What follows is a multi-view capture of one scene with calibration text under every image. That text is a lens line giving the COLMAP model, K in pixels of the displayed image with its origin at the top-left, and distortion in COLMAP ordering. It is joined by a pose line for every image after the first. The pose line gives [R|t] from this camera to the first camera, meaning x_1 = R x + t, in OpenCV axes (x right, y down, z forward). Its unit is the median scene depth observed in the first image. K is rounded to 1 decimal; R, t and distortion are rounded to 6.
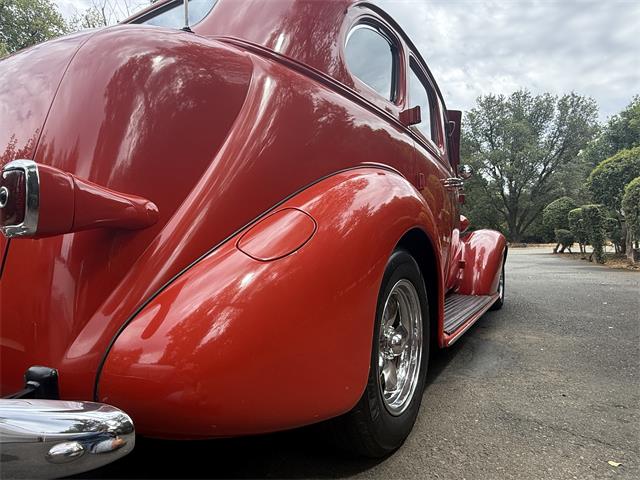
lens RADIAL K [[383.4, 0, 318.7], [0, 383.4, 239.6], [0, 0, 1]] dist [-0.001155, 0.001607]
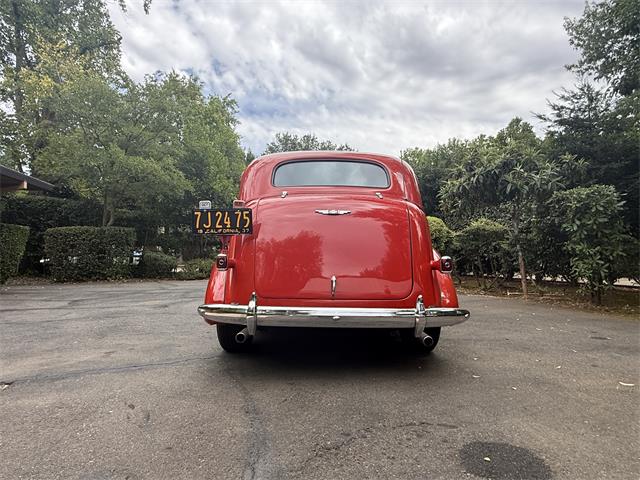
lens RADIAL K [[383.4, 0, 318.7], [0, 383.4, 239.6], [0, 0, 1]] dist [-0.001155, 0.001607]
pose [[0.853278, 0.045538, 0.519464, -0.062163], [-0.023155, 0.998506, -0.049498, -0.002410], [-0.520942, 0.030207, 0.853057, -0.030339]]
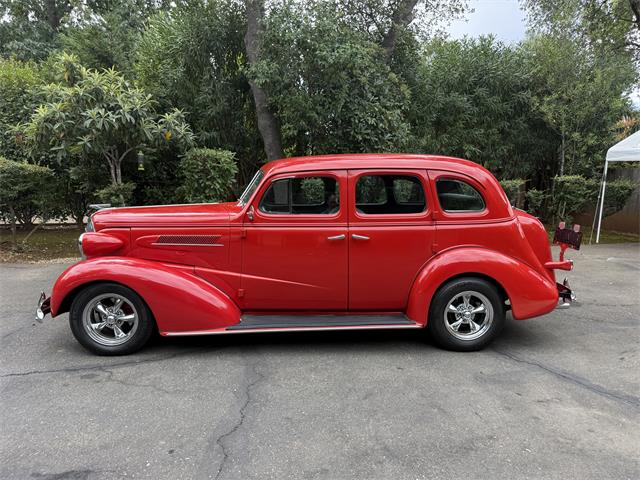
lens RADIAL K [[452.2, 0, 319.3], [0, 452.2, 237.6], [0, 0, 1]] dist [0.043660, -0.057620]
pose [[-0.581705, -0.105629, 0.806512, -0.097440], [-0.019369, 0.993050, 0.116089, -0.020270], [-0.813169, 0.051908, -0.579708, 0.148937]]
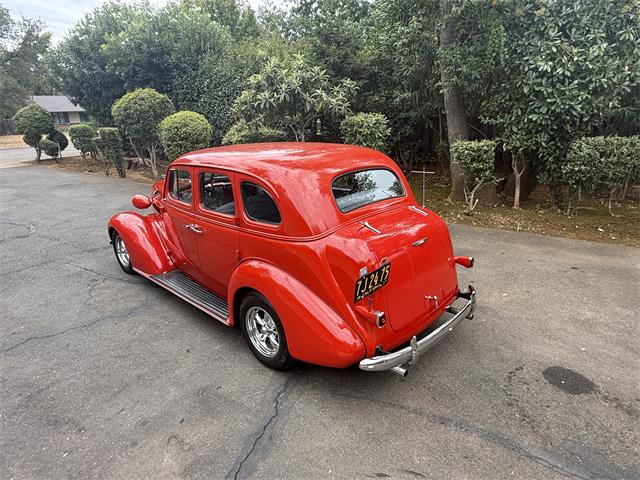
lens RADIAL K [[383.6, 0, 316.6], [0, 383.6, 241.0], [0, 0, 1]] dist [-0.002075, 0.001919]
pose [[0.228592, -0.294947, 0.927767, -0.103388], [0.006112, 0.953417, 0.301595, -0.034838], [-0.973503, -0.063272, 0.219746, 0.029431]]
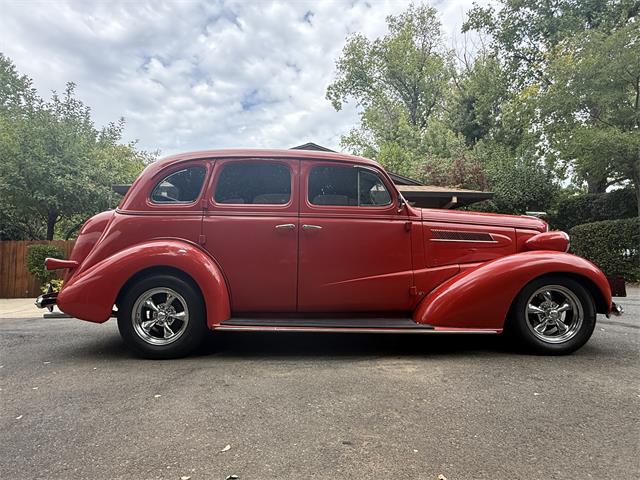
lens RADIAL K [[384.5, 0, 320.0], [0, 384.5, 240.0], [0, 0, 1]] dist [-0.002048, 0.002436]
pose [[0.507626, -0.040578, -0.860621, 0.094504], [0.016839, 0.999167, -0.037179, -0.003185], [0.861413, 0.004381, 0.507886, 0.021330]]
